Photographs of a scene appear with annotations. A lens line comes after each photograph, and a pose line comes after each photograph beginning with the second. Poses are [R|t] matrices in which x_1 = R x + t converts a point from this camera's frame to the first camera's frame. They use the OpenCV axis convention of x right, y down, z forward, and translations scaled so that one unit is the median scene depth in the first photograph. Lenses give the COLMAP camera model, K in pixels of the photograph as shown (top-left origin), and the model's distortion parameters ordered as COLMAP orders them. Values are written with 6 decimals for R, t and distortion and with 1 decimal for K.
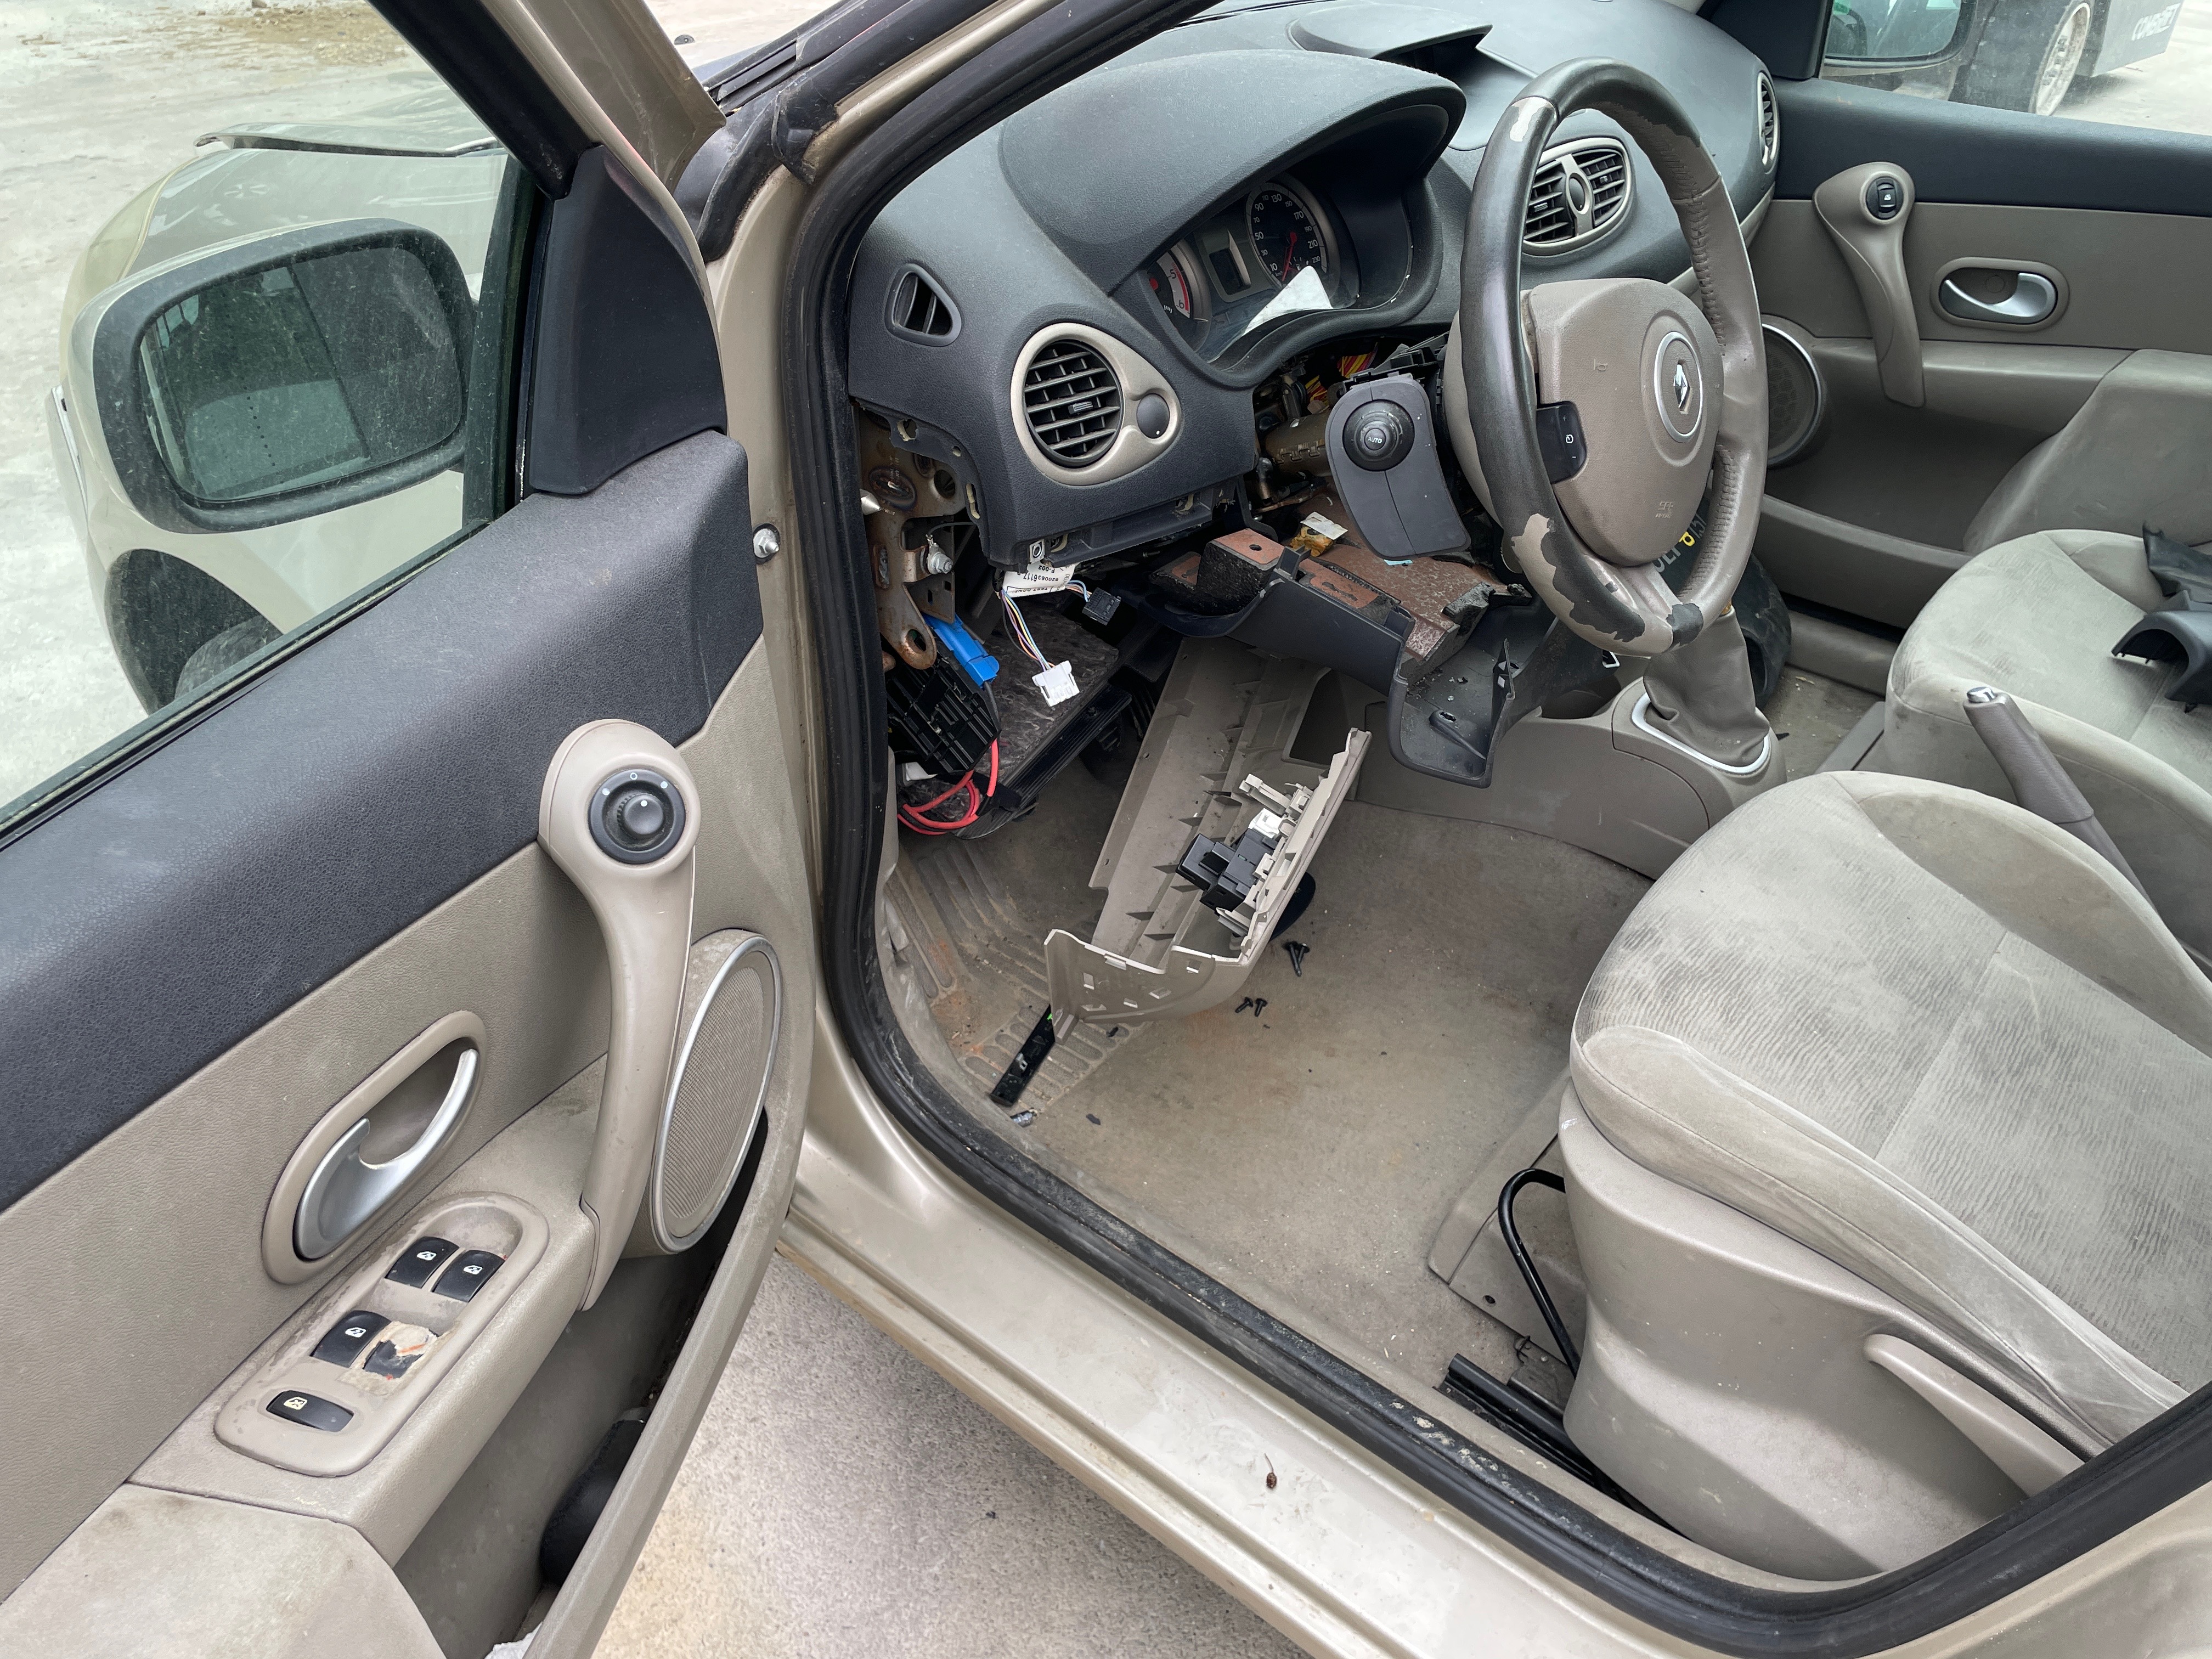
lens RADIAL K [[1672.6, 0, 1112.9], [0, 1672.6, 796.2], [0, 0, 1]] dist [0.087389, -0.112064]
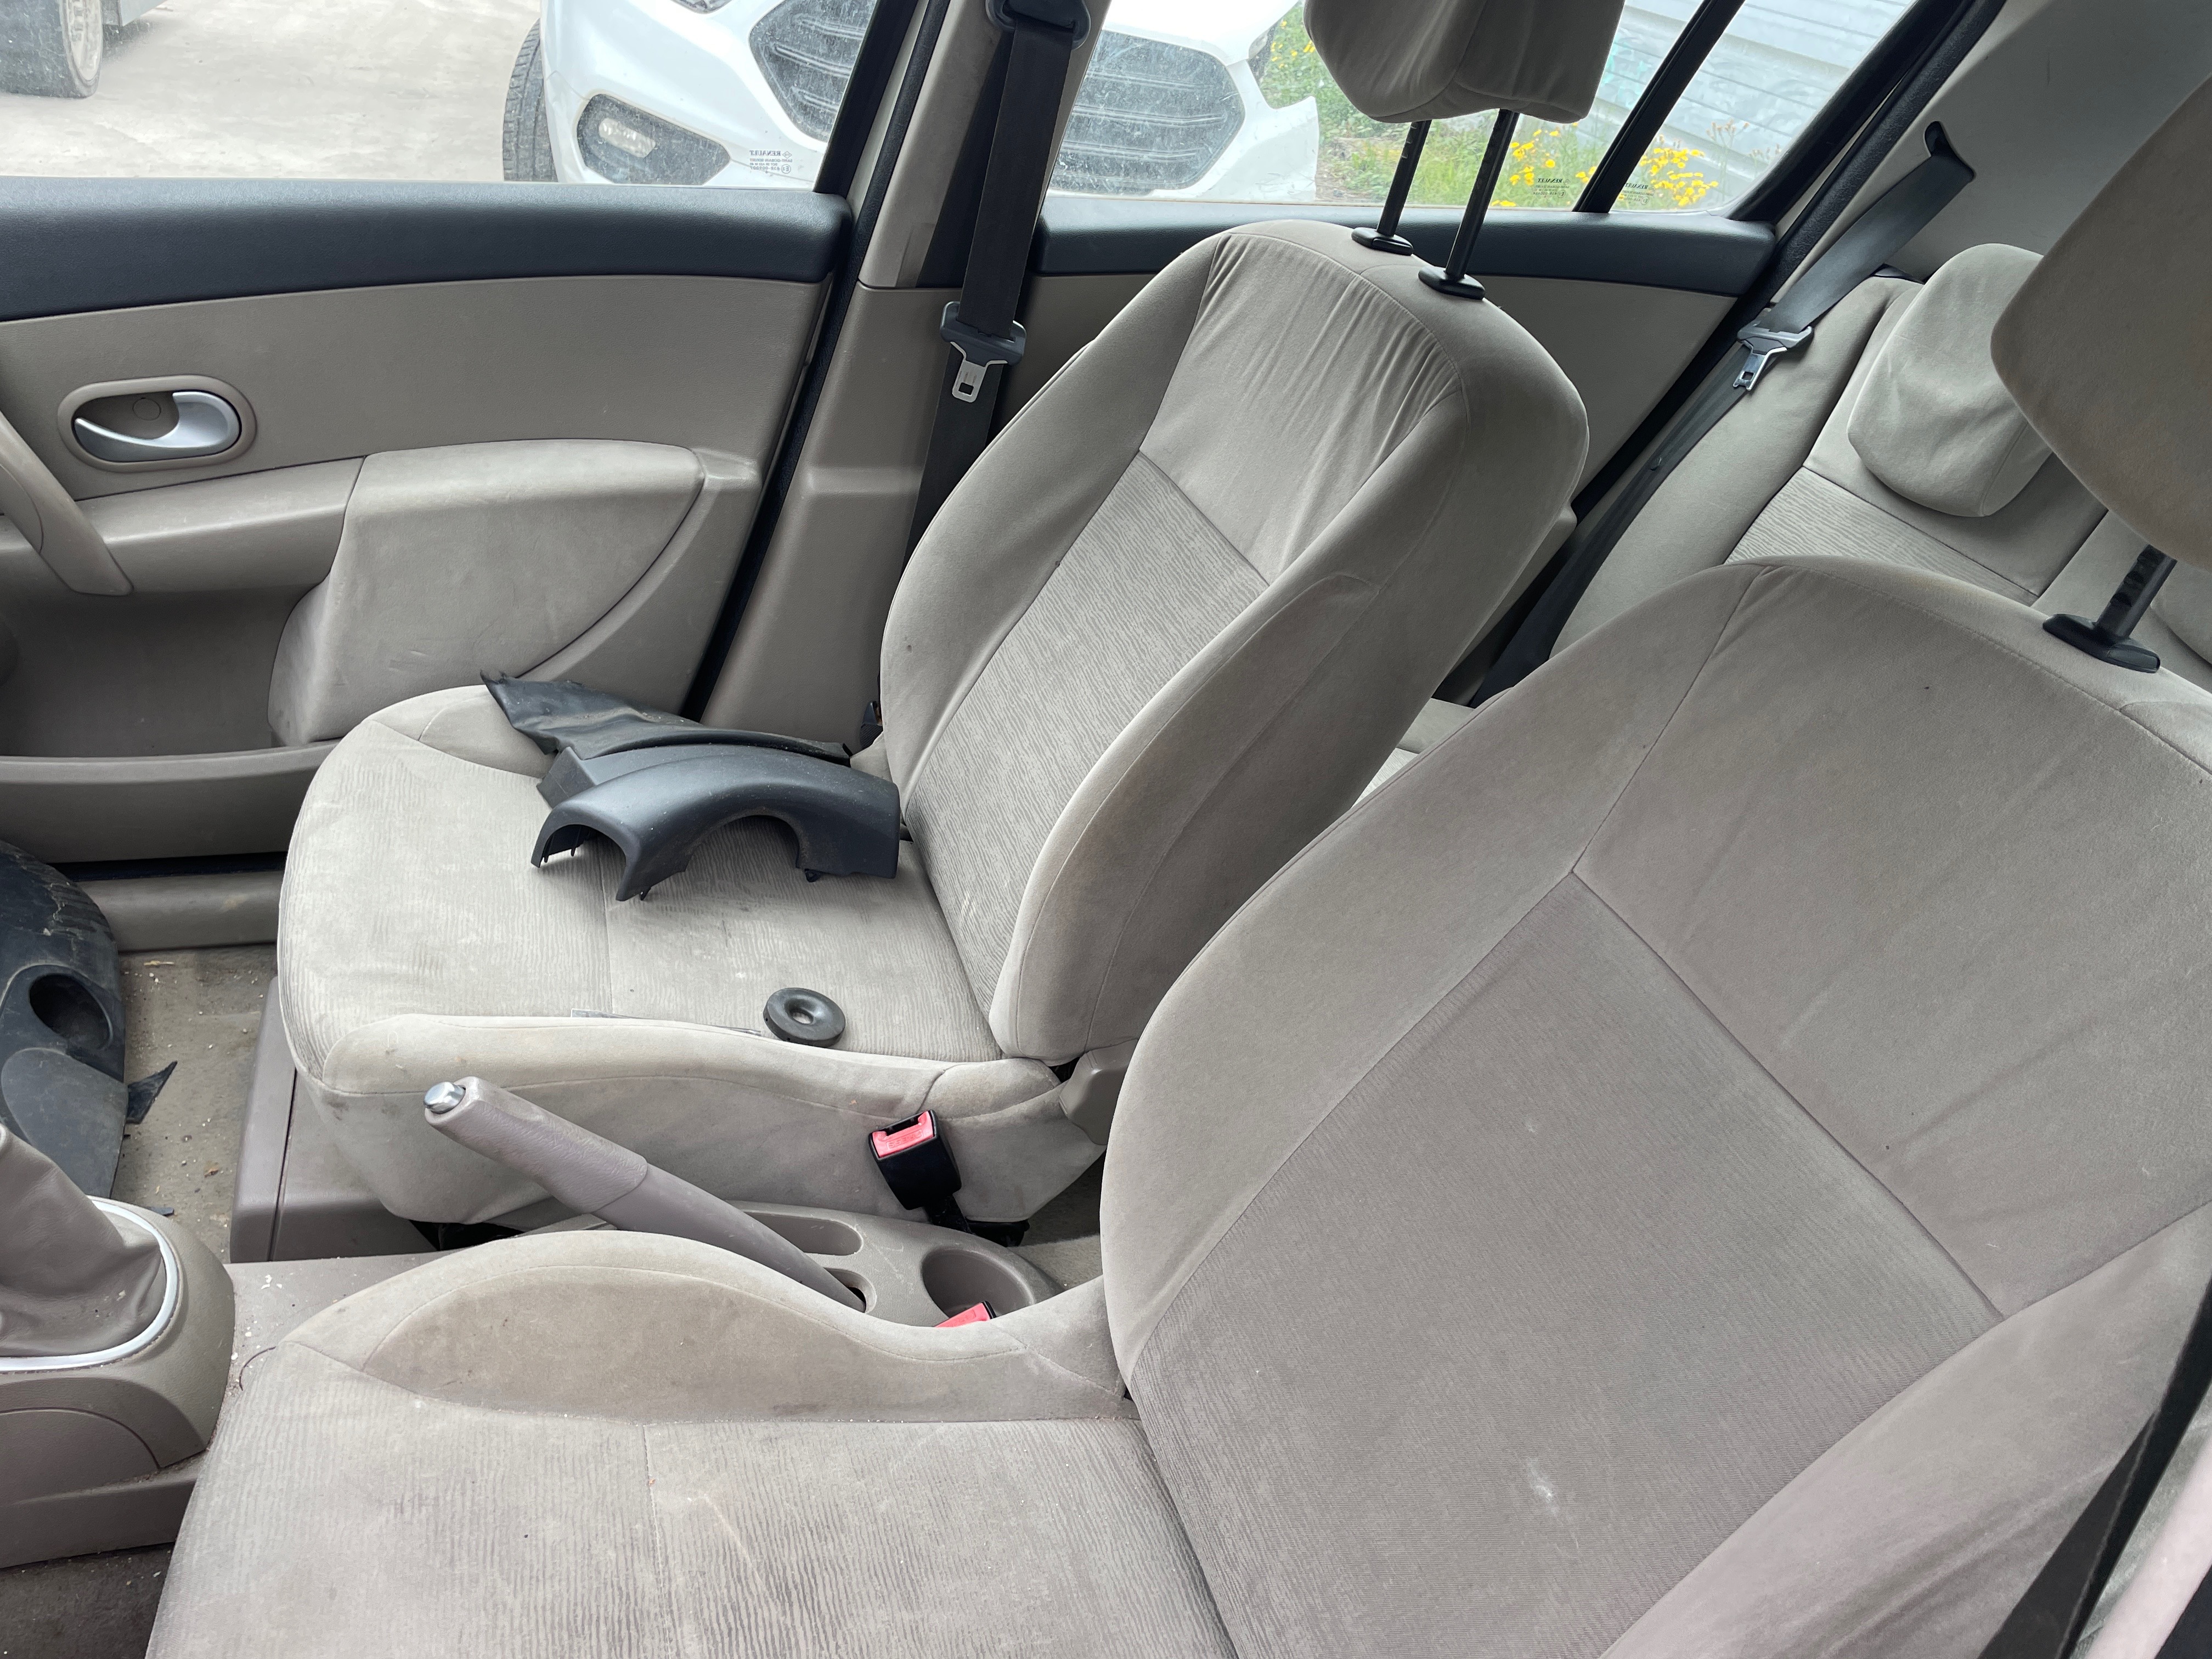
lens RADIAL K [[1672.6, 0, 1112.9], [0, 1672.6, 796.2], [0, 0, 1]] dist [0.087389, -0.112064]
pose [[0.558269, -0.395037, 0.729576, 0.252563], [0.369231, 0.905782, 0.207912, -0.247682], [-0.742970, 0.153311, 0.651530, 0.403241]]
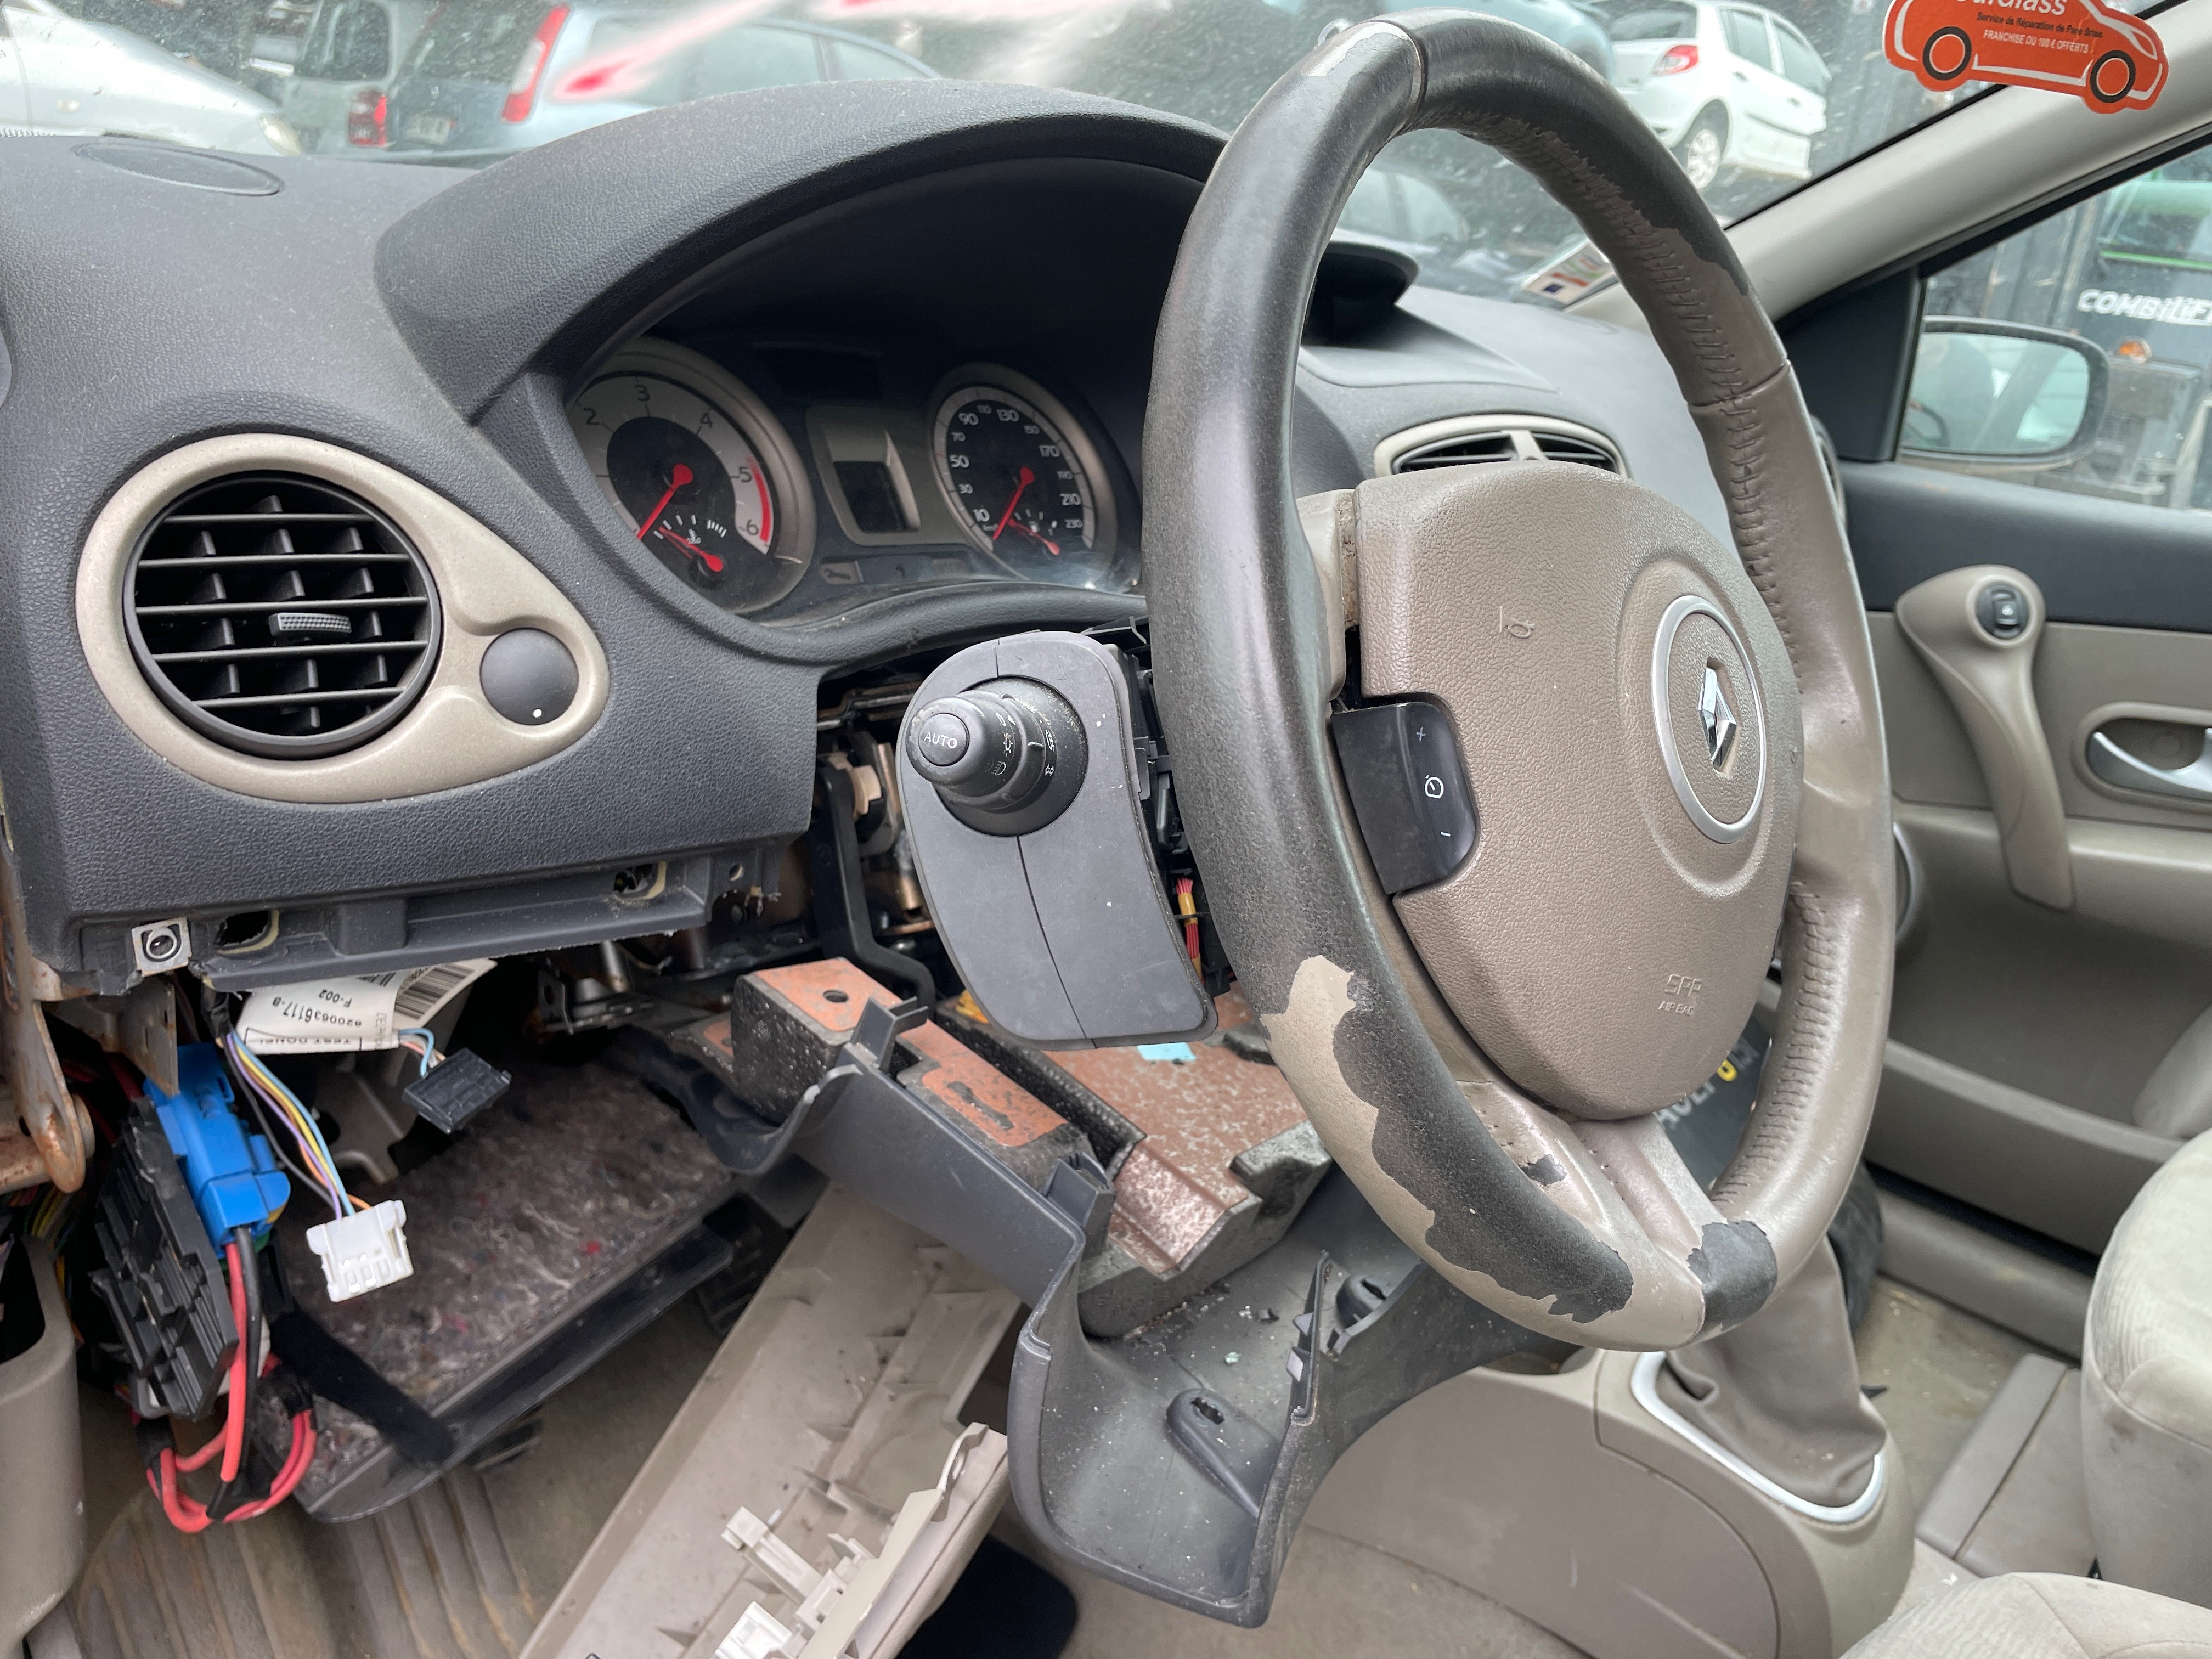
lens RADIAL K [[1702.5, 0, 1065.2], [0, 1702.5, 782.6], [0, 0, 1]] dist [0.084558, -0.125717]
pose [[0.995054, 0.087188, -0.047604, 0.176101], [-0.097014, 0.955961, -0.276995, -0.080081], [0.021357, 0.280243, 0.959692, 0.529333]]
